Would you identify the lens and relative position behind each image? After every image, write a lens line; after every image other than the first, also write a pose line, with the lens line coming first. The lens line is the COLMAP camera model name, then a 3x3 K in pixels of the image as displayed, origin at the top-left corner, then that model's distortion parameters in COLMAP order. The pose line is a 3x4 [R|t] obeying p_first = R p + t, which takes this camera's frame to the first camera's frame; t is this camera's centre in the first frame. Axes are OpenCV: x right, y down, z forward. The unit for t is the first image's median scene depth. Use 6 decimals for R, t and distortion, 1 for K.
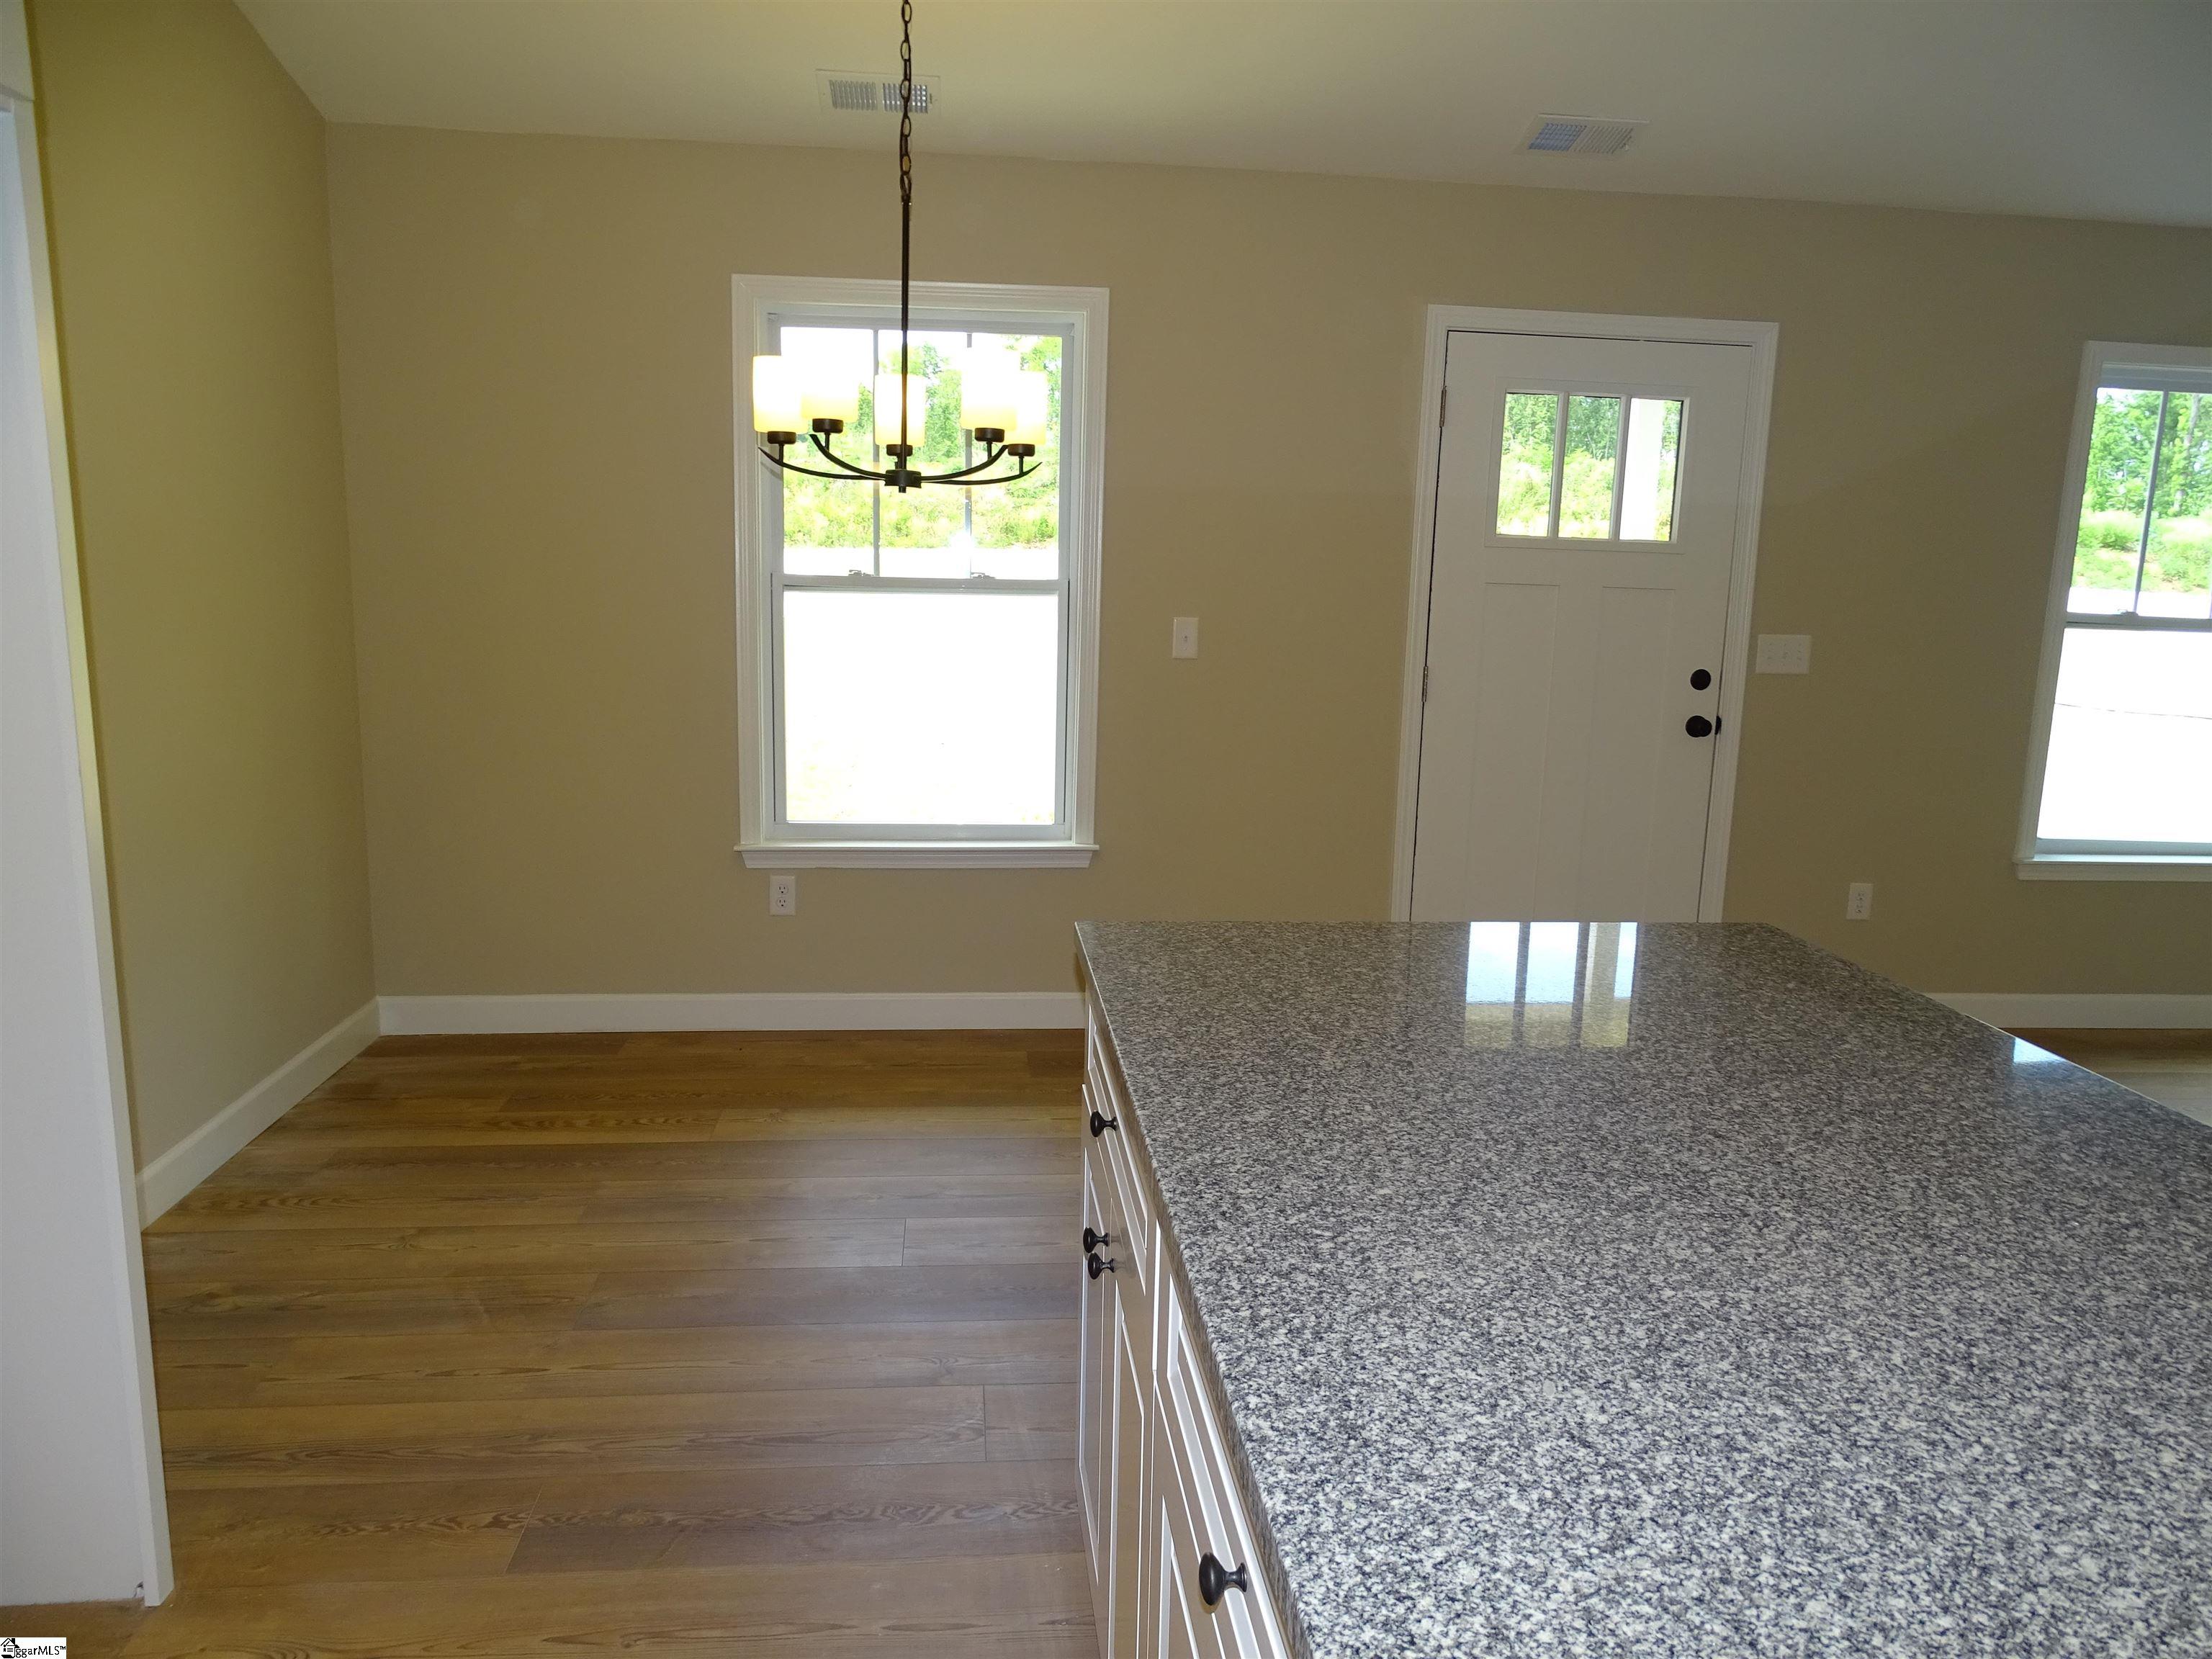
lens RADIAL K [[1582.5, 0, 1129.6], [0, 1582.5, 815.4], [0, 0, 1]] dist [0.009117, 0.000951]
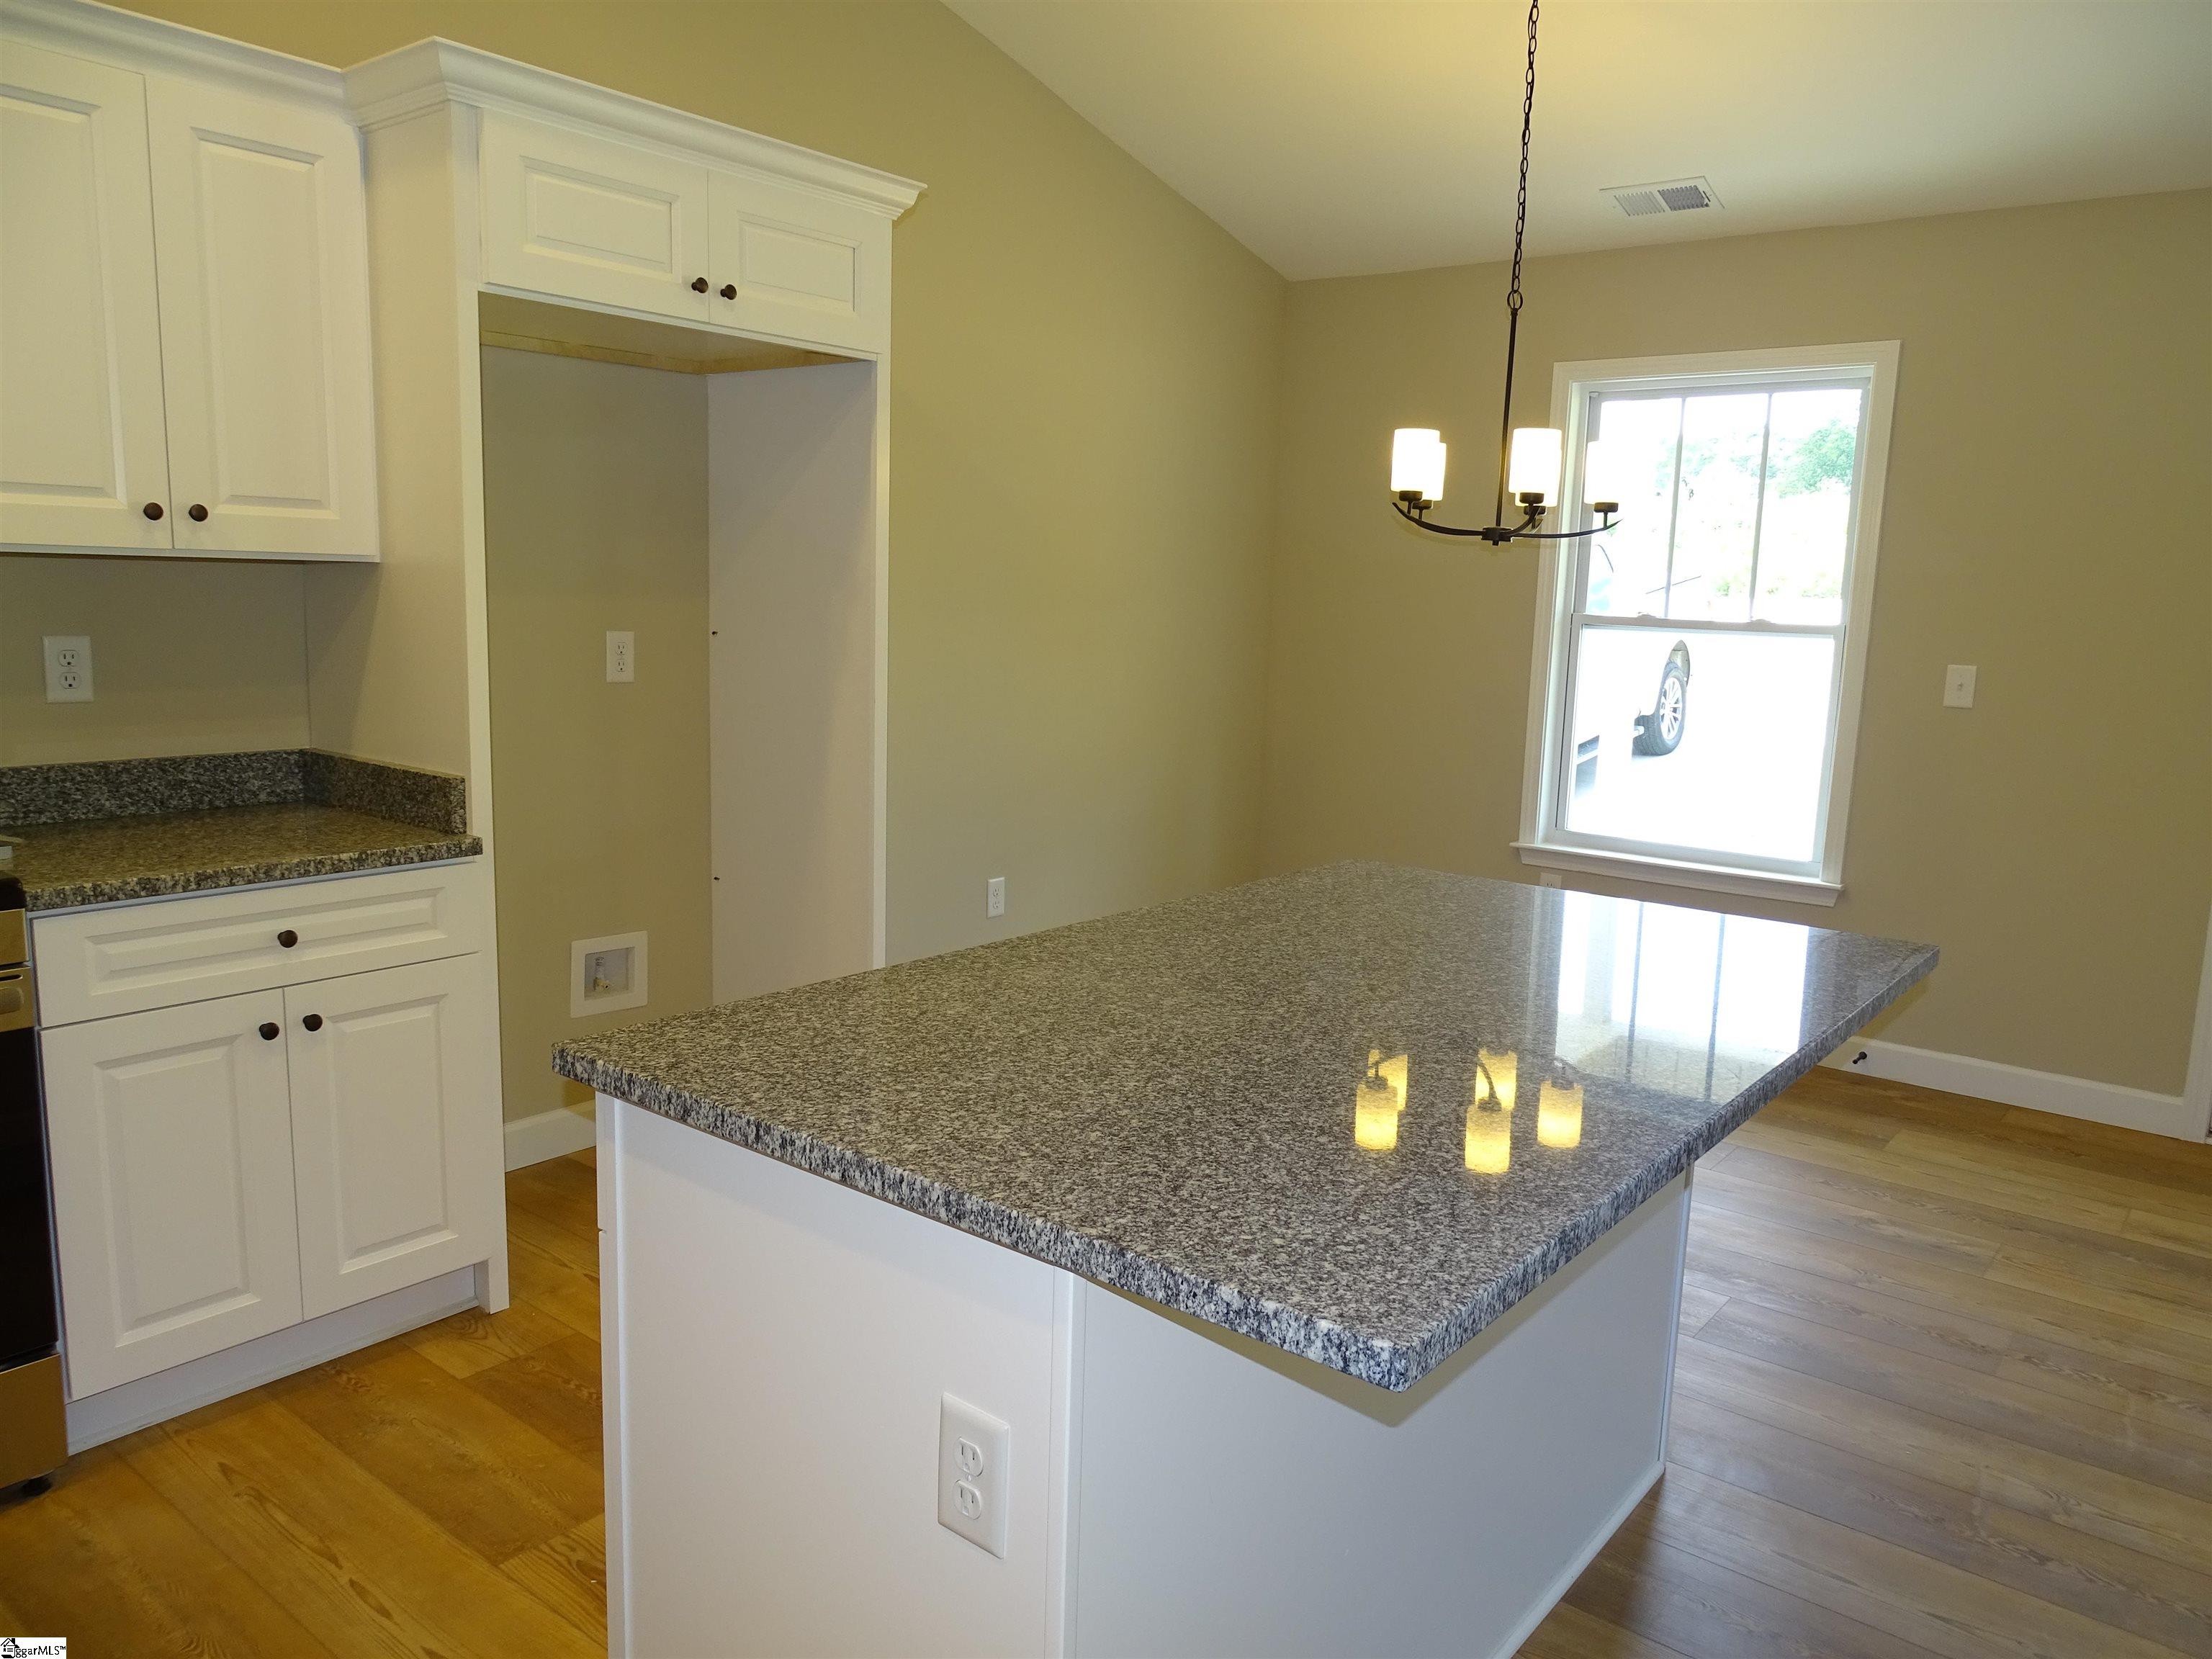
lens RADIAL K [[1582.5, 0, 1121.5], [0, 1582.5, 820.2], [0, 0, 1]] dist [0.009117, 0.000951]
pose [[0.715318, 0.103554, -0.691084, 0.411833], [-0.124900, 0.991980, 0.019361, 0.018188], [0.687547, 0.072467, 0.722515, -0.067516]]
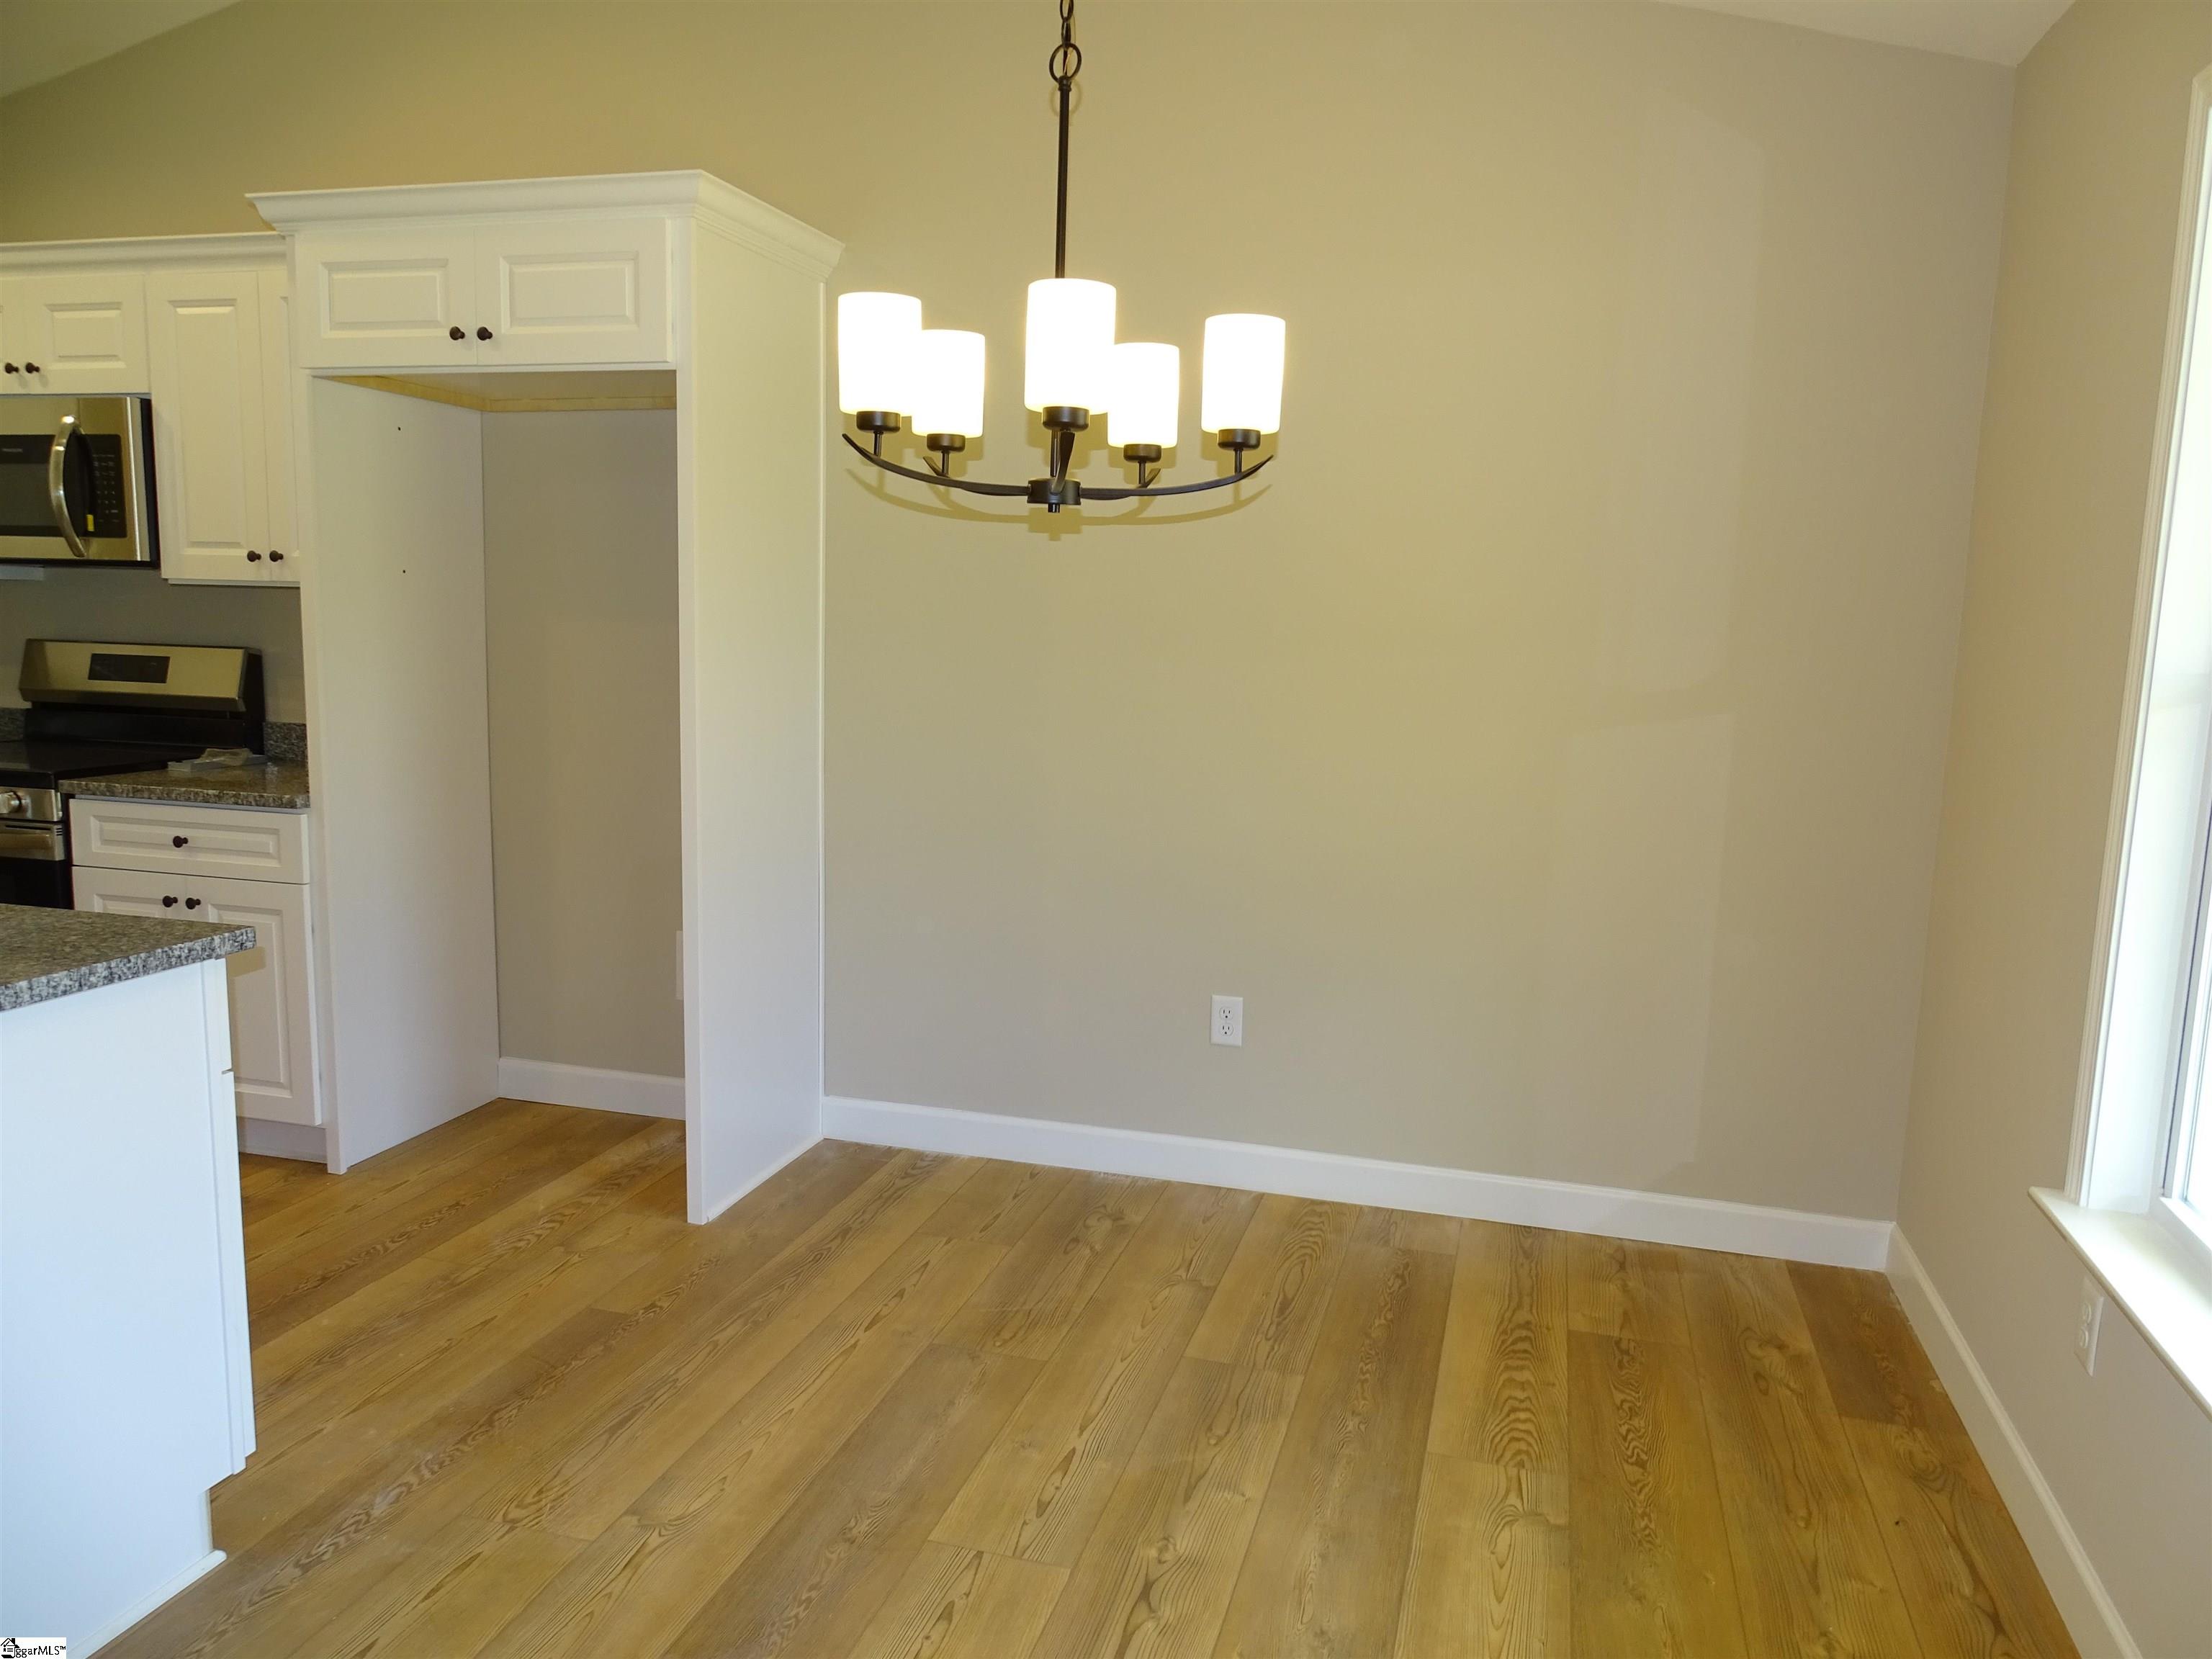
lens RADIAL K [[1582.5, 0, 1108.8], [0, 1582.5, 822.9], [0, 0, 1]] dist [0.009117, 0.000951]
pose [[-0.380962, 0.096646, -0.919526, 0.386880], [-0.176006, 0.968756, 0.174740, -0.153988], [0.907684, 0.228411, -0.352049, 1.008604]]
